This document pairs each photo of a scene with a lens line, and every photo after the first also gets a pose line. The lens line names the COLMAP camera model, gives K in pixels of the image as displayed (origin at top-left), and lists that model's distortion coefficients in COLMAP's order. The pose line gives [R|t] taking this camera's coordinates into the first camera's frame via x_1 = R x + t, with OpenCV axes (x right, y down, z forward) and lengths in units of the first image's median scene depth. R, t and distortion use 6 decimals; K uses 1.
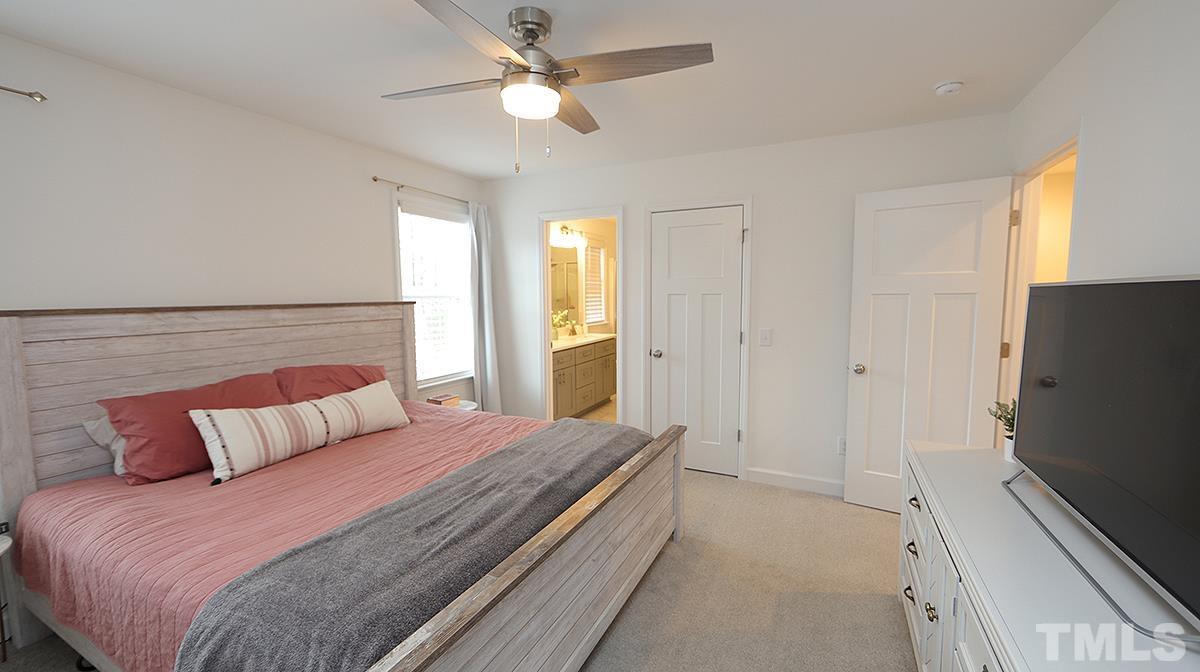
lens RADIAL K [[468.9, 0, 602.8], [0, 468.9, 337.4], [0, 0, 1]] dist [0.000267, -0.000074]
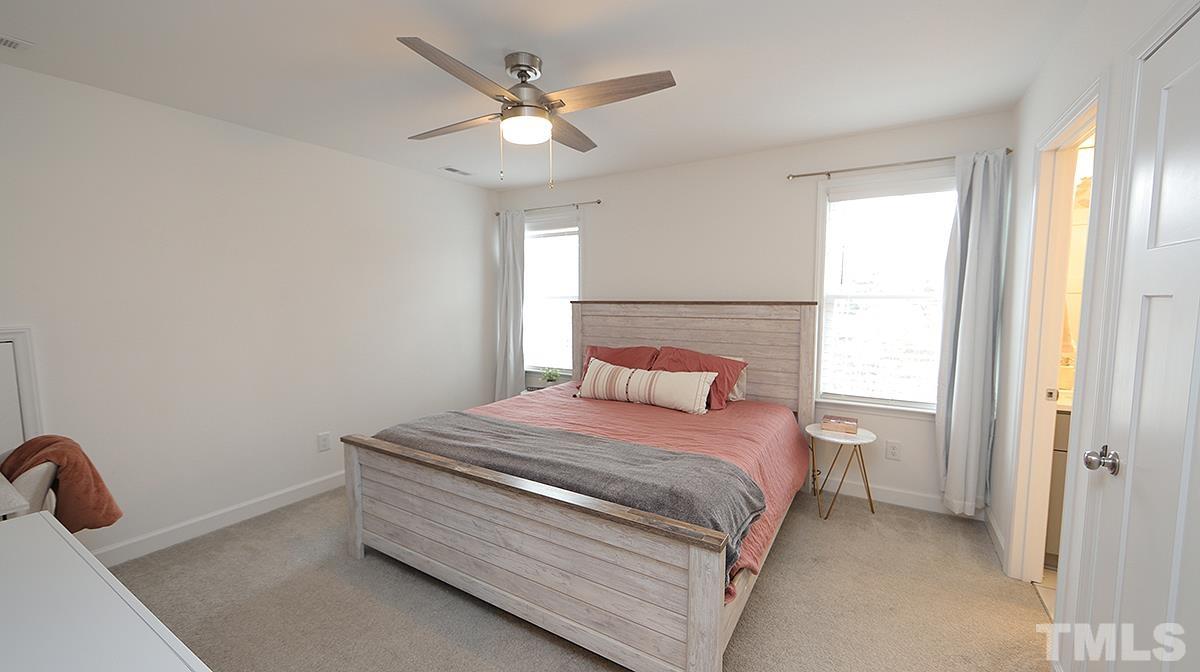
lens RADIAL K [[477.1, 0, 598.1], [0, 477.1, 330.9], [0, 0, 1]] dist [0.001113, 0.000000]
pose [[-0.088440, 0.090863, -0.991929, 0.708642], [-0.086399, 0.991378, 0.098516, -0.098608], [0.992327, 0.094415, -0.079827, 0.858034]]
